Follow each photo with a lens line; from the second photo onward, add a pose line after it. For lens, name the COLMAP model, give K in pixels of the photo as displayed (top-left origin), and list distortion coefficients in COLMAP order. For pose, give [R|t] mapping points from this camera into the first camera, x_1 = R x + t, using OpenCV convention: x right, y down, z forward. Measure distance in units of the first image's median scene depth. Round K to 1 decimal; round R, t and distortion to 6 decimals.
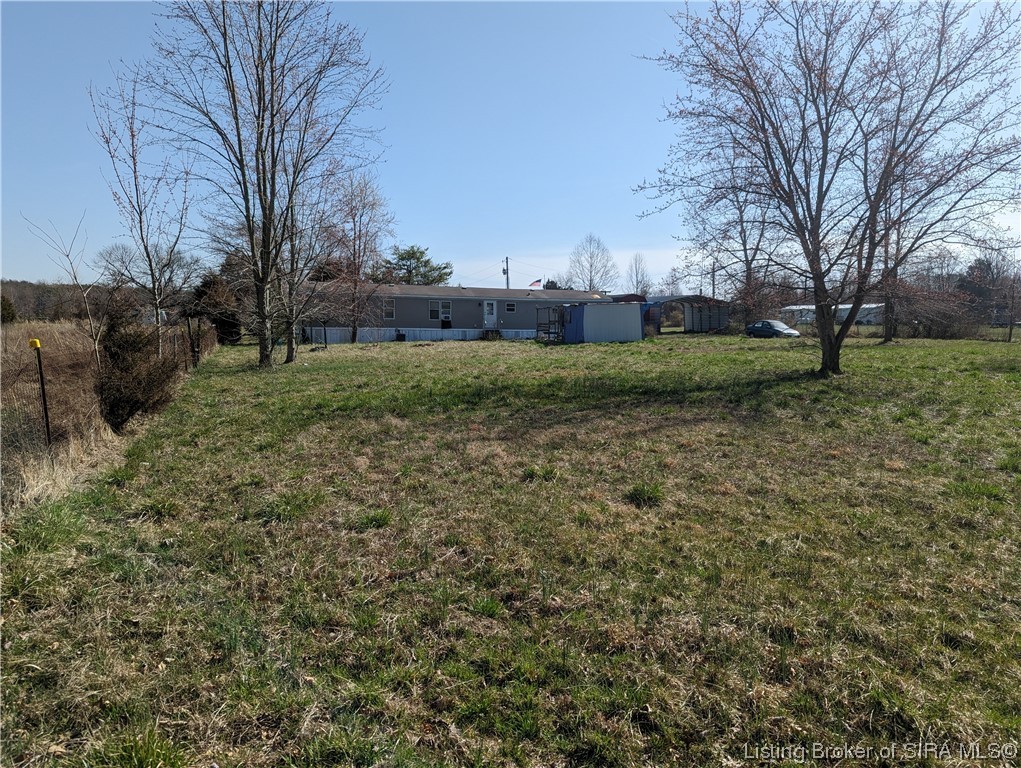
lens RADIAL K [[718.6, 0, 508.0], [0, 718.6, 381.4], [0, 0, 1]] dist [0.056798, -0.044965]
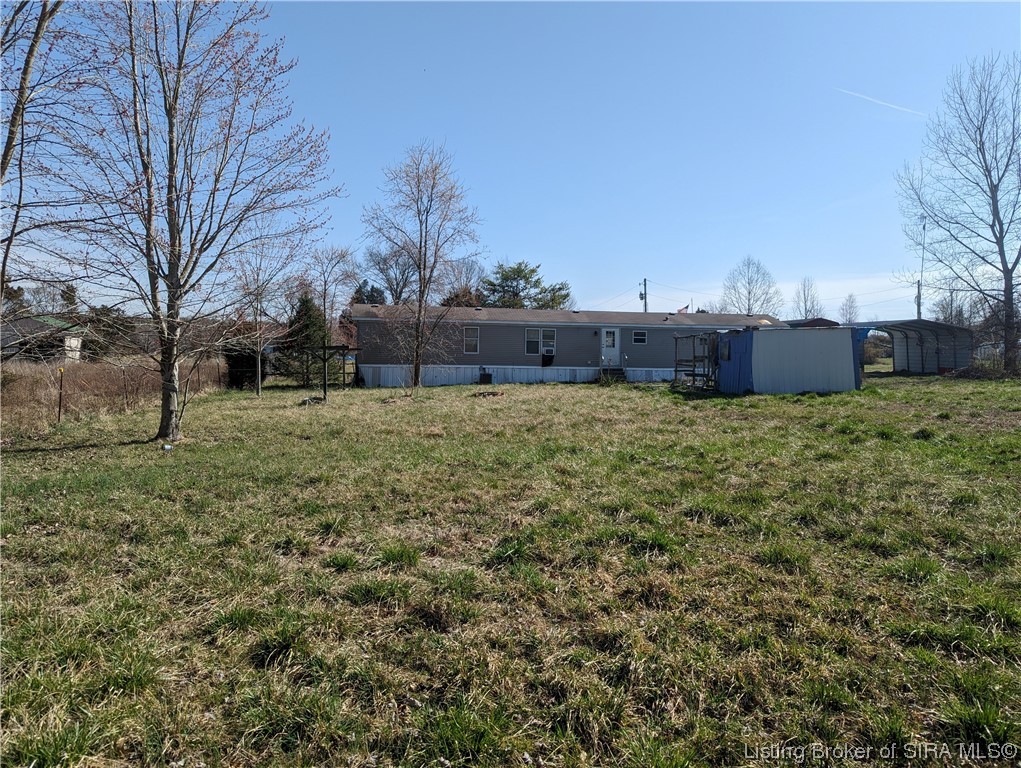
lens RADIAL K [[718.6, 0, 508.0], [0, 718.6, 381.4], [0, 0, 1]] dist [0.056798, -0.044965]
pose [[0.979596, 0.010321, -0.200713, 0.019358], [-0.019868, 0.998762, -0.045612, -0.023573], [0.199994, 0.048670, 0.978588, 0.270727]]
